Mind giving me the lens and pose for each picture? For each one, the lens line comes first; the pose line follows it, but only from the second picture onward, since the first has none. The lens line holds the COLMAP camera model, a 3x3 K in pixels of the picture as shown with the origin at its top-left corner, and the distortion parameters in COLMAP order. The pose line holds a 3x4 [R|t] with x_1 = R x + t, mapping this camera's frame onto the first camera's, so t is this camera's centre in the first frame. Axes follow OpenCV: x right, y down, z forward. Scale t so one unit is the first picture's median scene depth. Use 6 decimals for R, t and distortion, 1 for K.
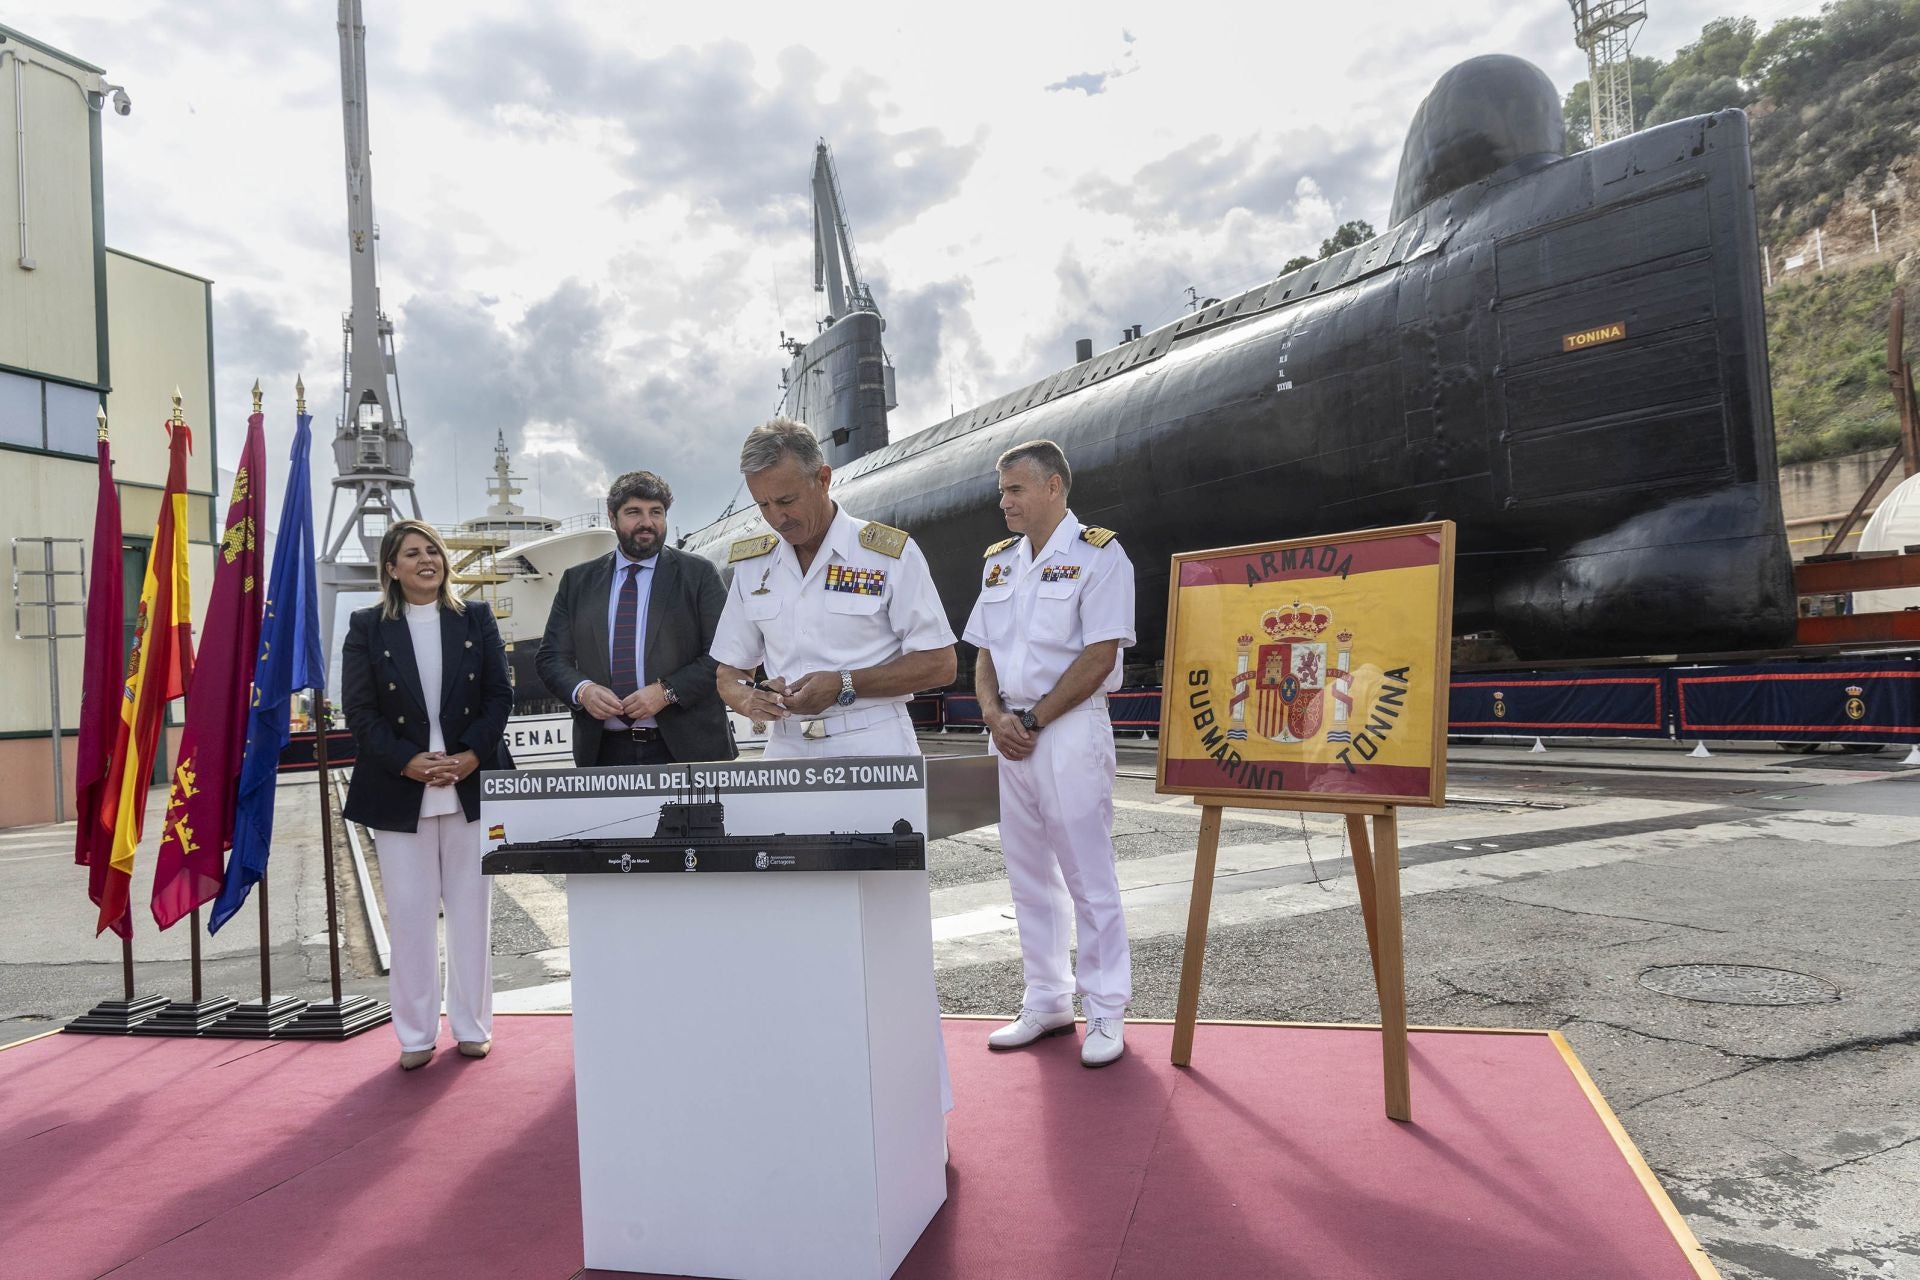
lens RADIAL K [[1322.1, 0, 961.1], [0, 1322.1, 636.7], [0, 0, 1]] dist [0.016864, -0.005303]
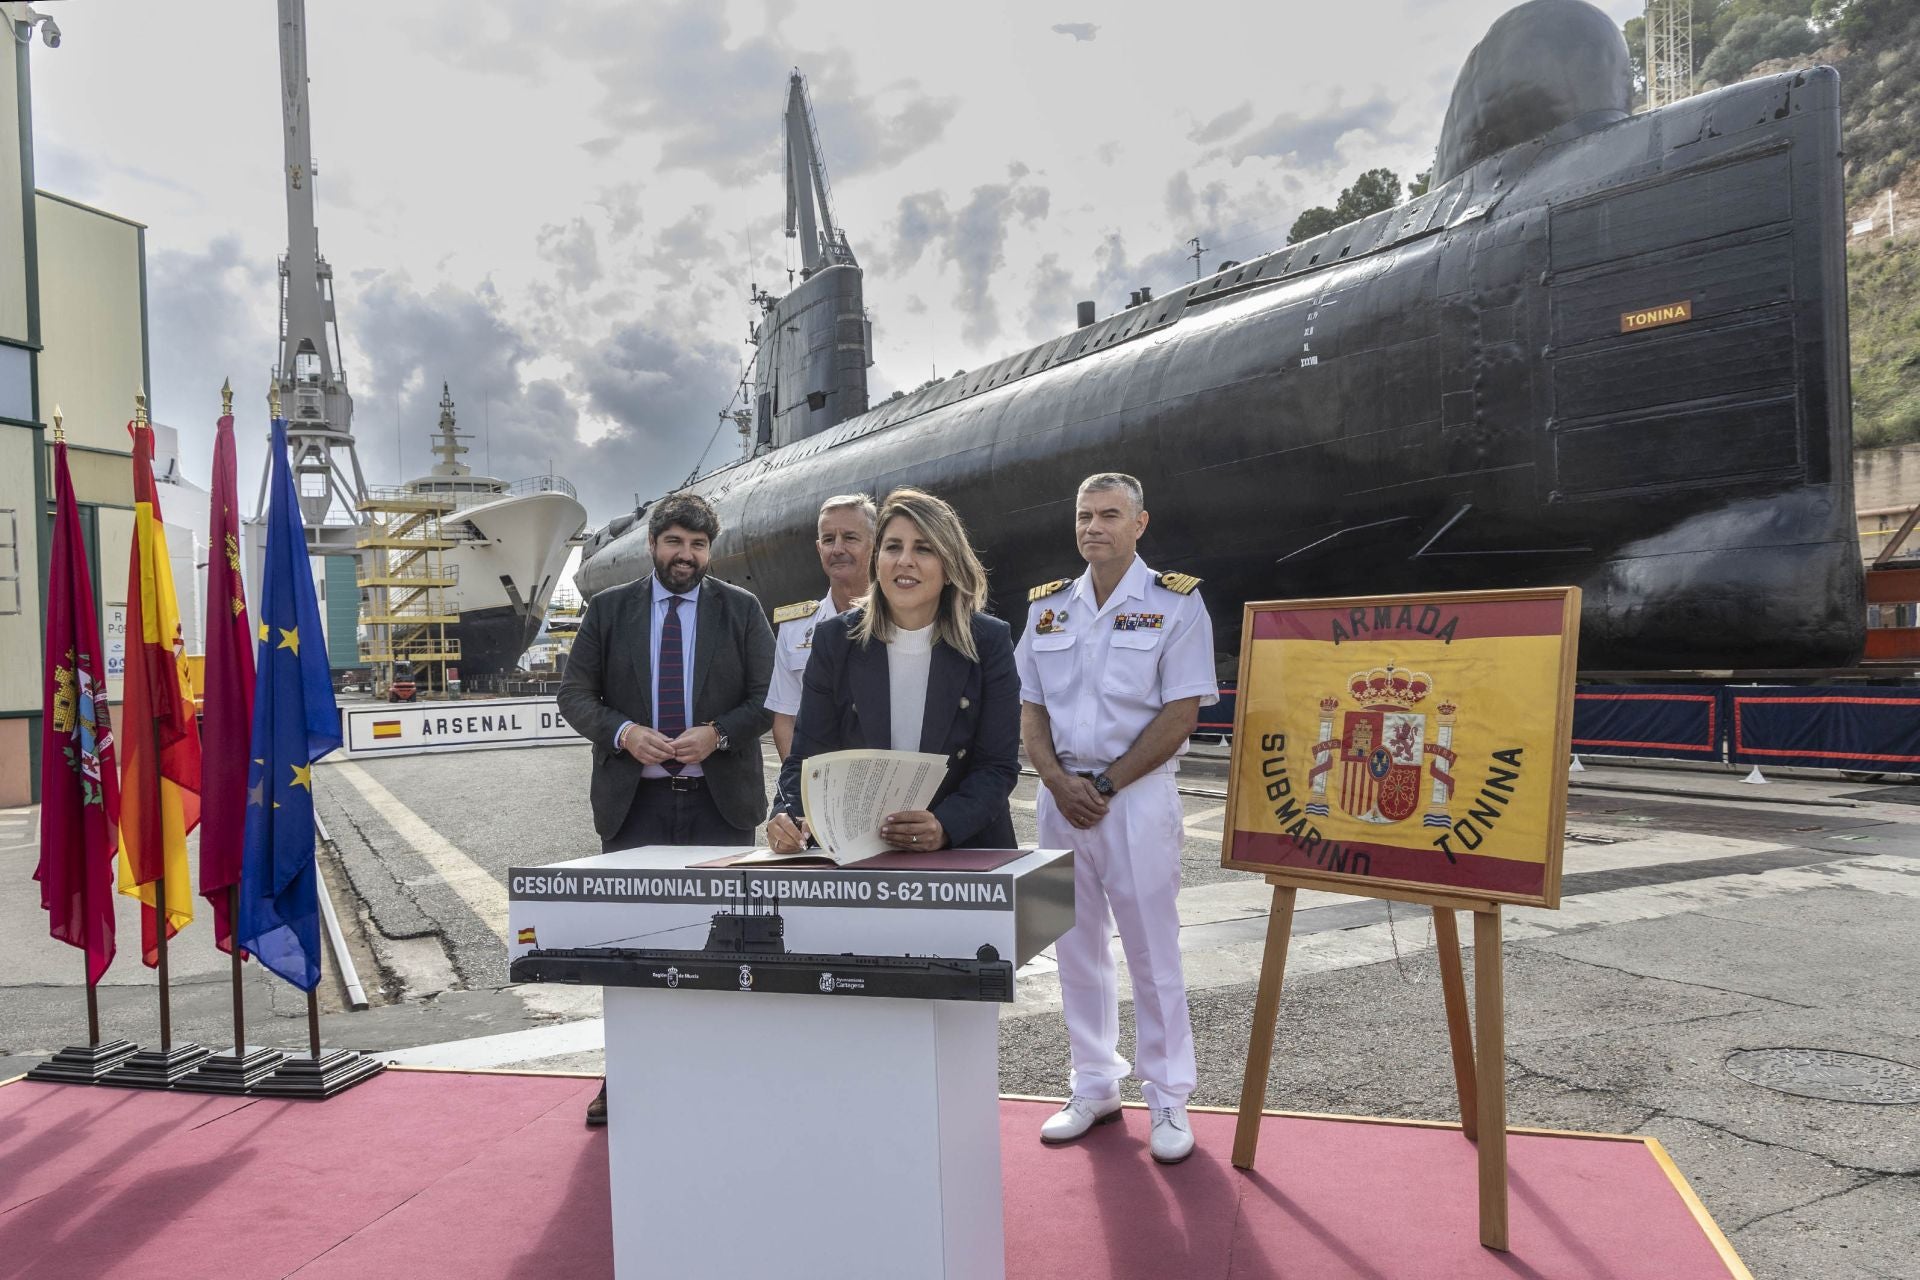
lens RADIAL K [[1419.3, 0, 911.9], [0, 1419.3, 683.8], [0, 0, 1]] dist [0.002027, 0.000888]
pose [[0.999654, 0.021506, -0.015159, -0.012472], [-0.020733, 0.998561, 0.049450, -0.012279], [0.016201, -0.049119, 0.998662, 0.007761]]
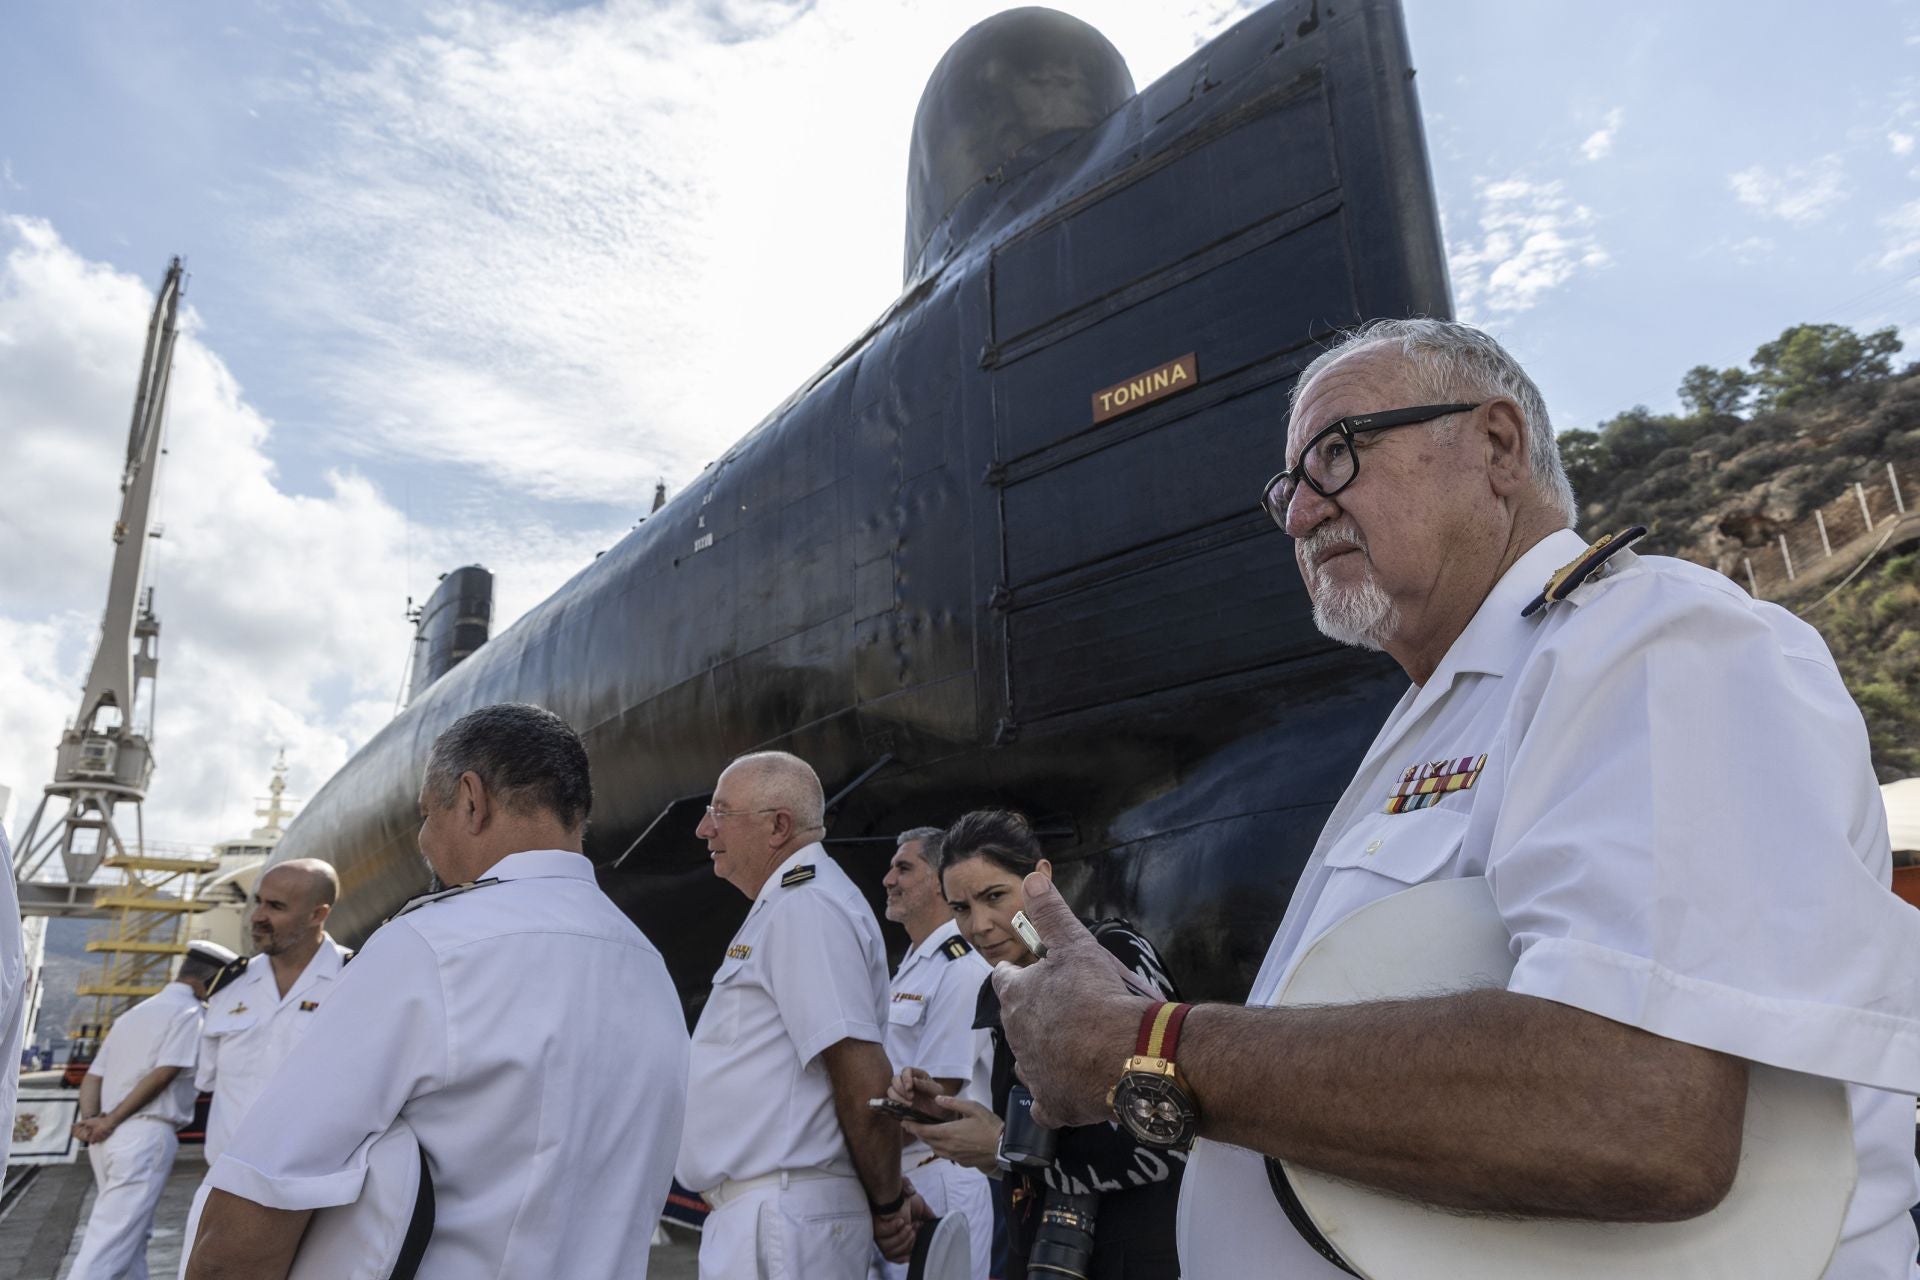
lens RADIAL K [[1290.0, 0, 962.5], [0, 1290.0, 637.8], [0, 0, 1]] dist [0.007192, -0.003979]
pose [[0.994817, 0.061168, 0.081229, 0.362399], [-0.036895, 0.961528, -0.272218, -0.009080], [-0.094755, 0.267810, 0.958801, 0.562594]]
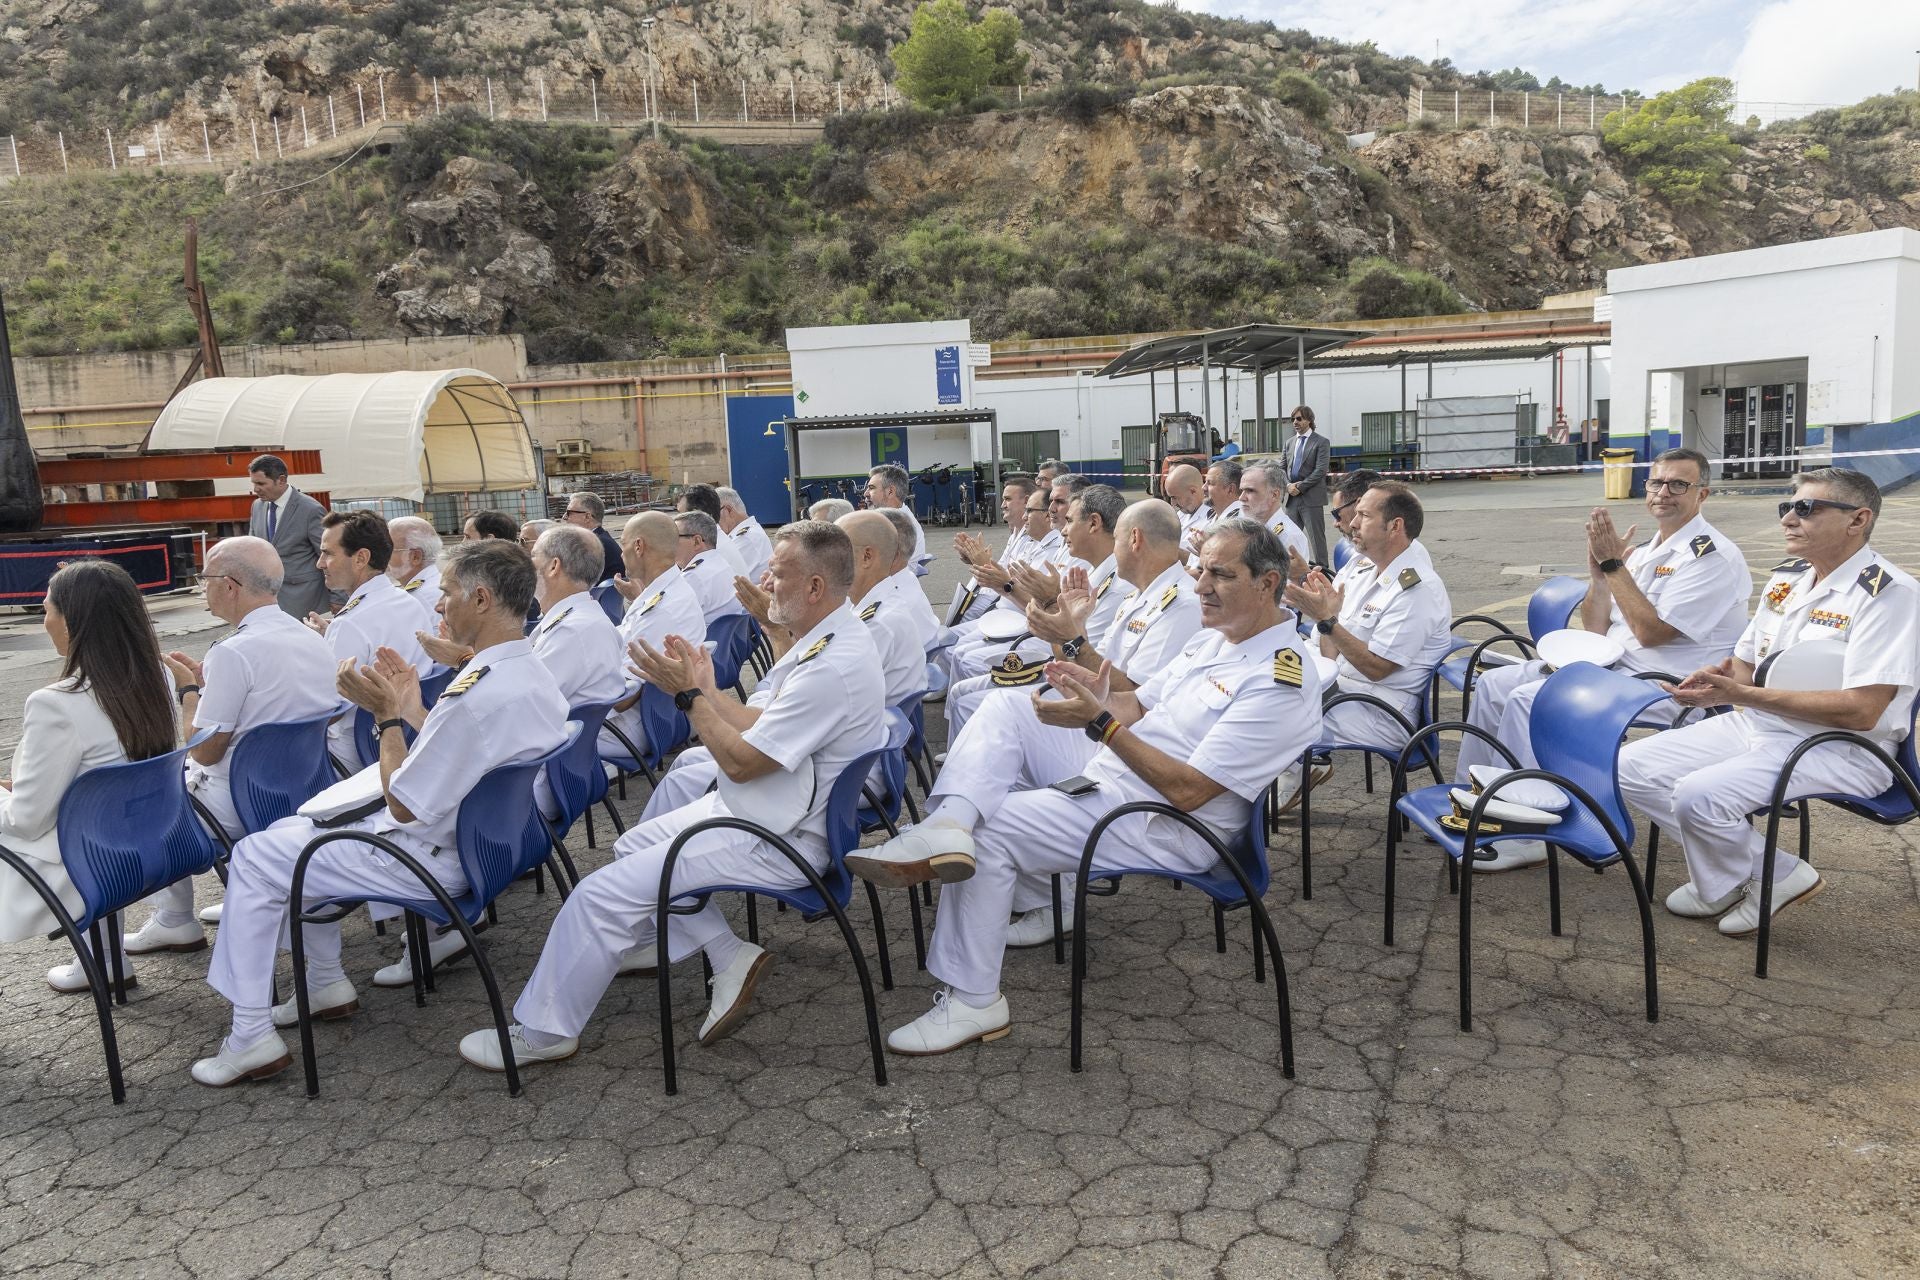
lens RADIAL K [[1290.0, 0, 962.5], [0, 1290.0, 637.8], [0, 0, 1]] dist [0.007192, -0.003979]
pose [[0.457171, -0.082937, 0.885503, -0.062170], [-0.008767, 0.995174, 0.097735, -0.015611], [-0.889336, -0.052445, 0.454237, -0.291251]]
